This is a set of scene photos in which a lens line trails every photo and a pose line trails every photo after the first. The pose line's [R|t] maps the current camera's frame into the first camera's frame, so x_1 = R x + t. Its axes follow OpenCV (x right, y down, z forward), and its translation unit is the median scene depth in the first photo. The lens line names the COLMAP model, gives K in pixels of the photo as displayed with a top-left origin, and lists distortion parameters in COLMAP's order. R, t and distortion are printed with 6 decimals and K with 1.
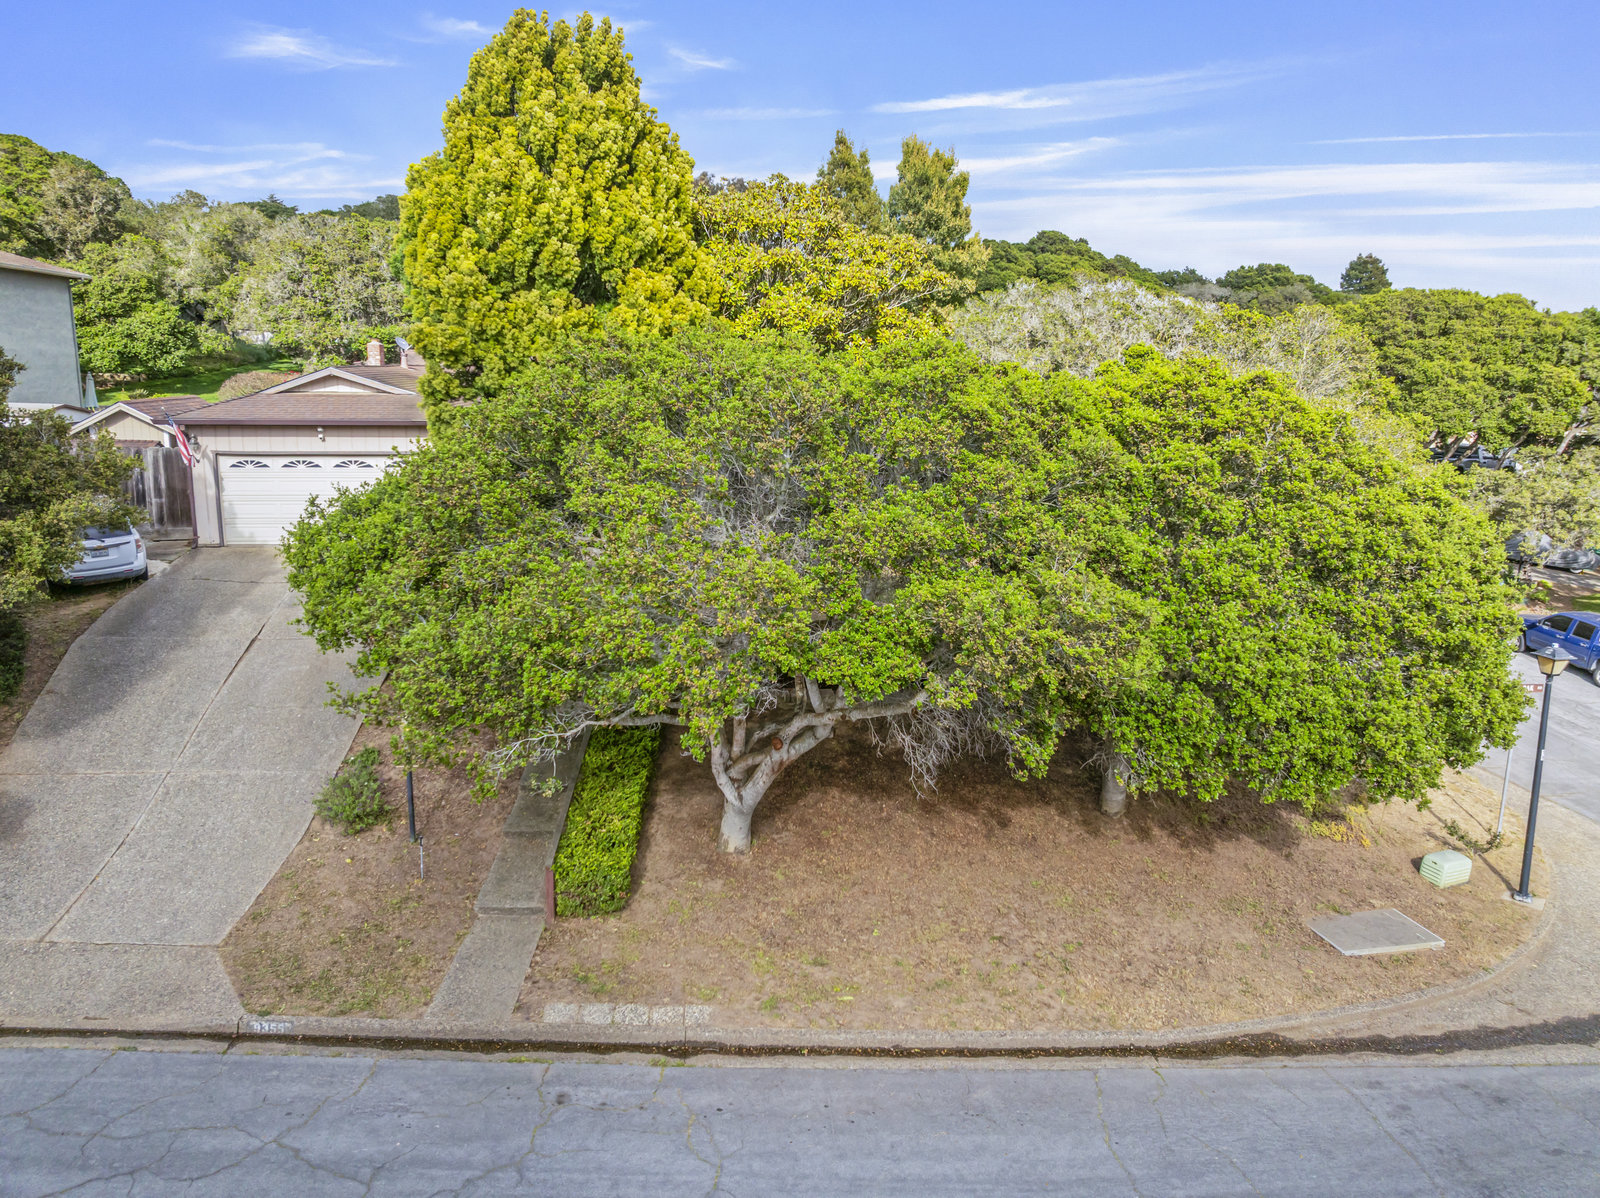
lens RADIAL K [[1121.0, 0, 806.6], [0, 1121.0, 599.3], [0, 0, 1]] dist [-0.048910, 0.019481]
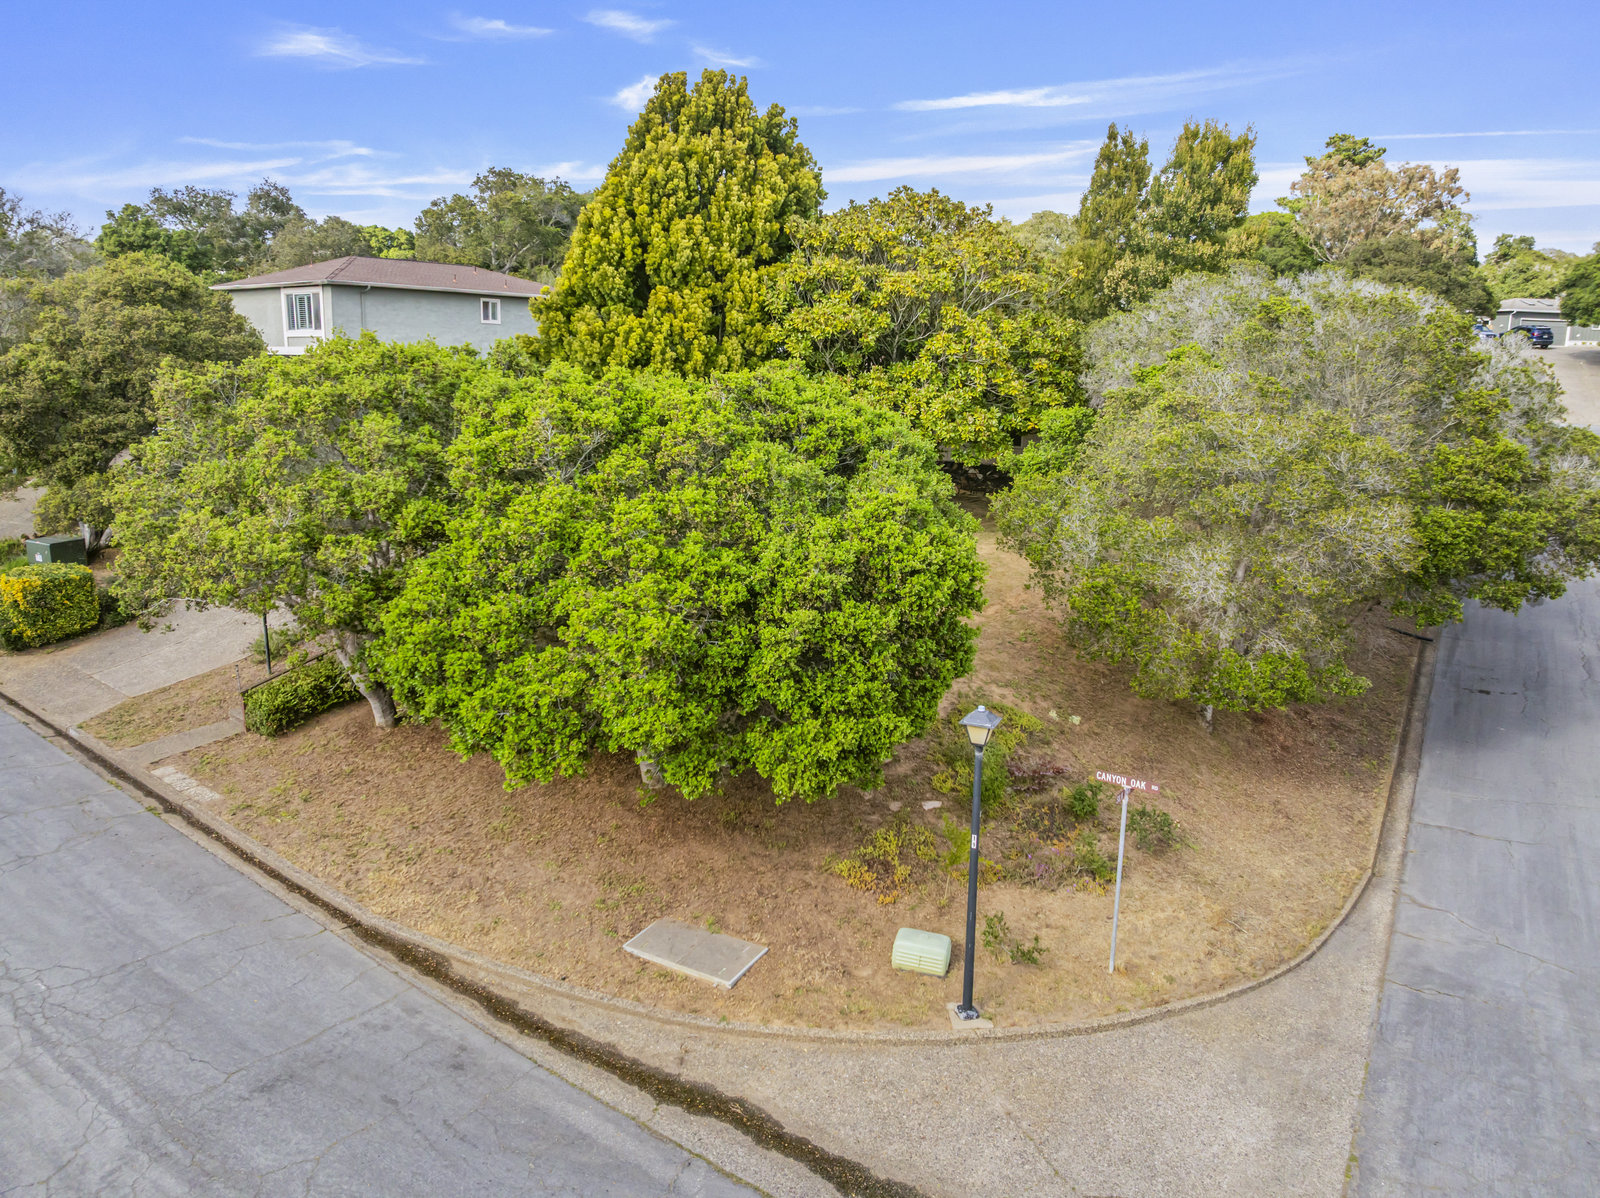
lens RADIAL K [[1121.0, 0, 806.6], [0, 1121.0, 599.3], [0, 0, 1]] dist [-0.048910, 0.019481]
pose [[0.749520, 0.143097, -0.646331, 1.072622], [-0.143247, 0.988283, 0.052688, -0.065638], [0.646298, 0.053094, 0.761236, 0.273031]]
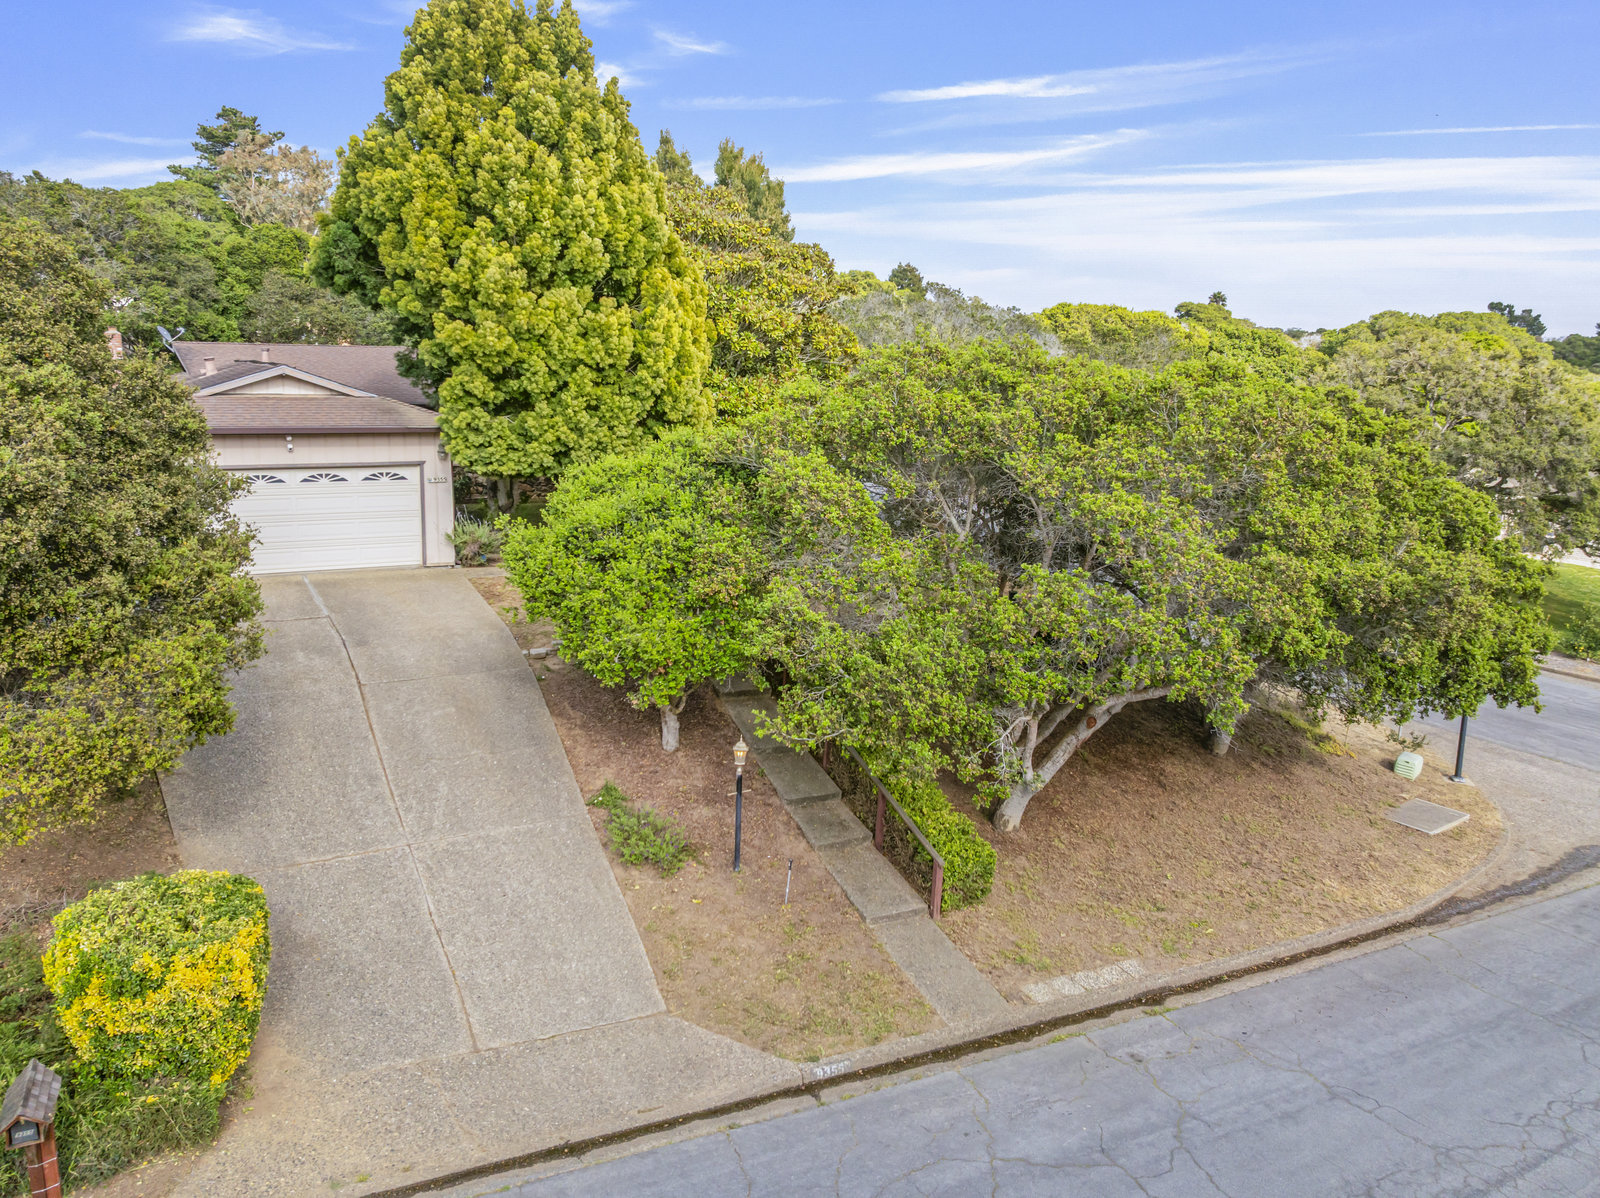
lens RADIAL K [[1121.0, 0, 806.6], [0, 1121.0, 599.3], [0, 0, 1]] dist [-0.048910, 0.019481]
pose [[0.912142, -0.068578, 0.404097, -0.607730], [0.065995, 0.997613, 0.020335, -0.028832], [-0.404527, 0.008120, 0.914490, 0.084665]]
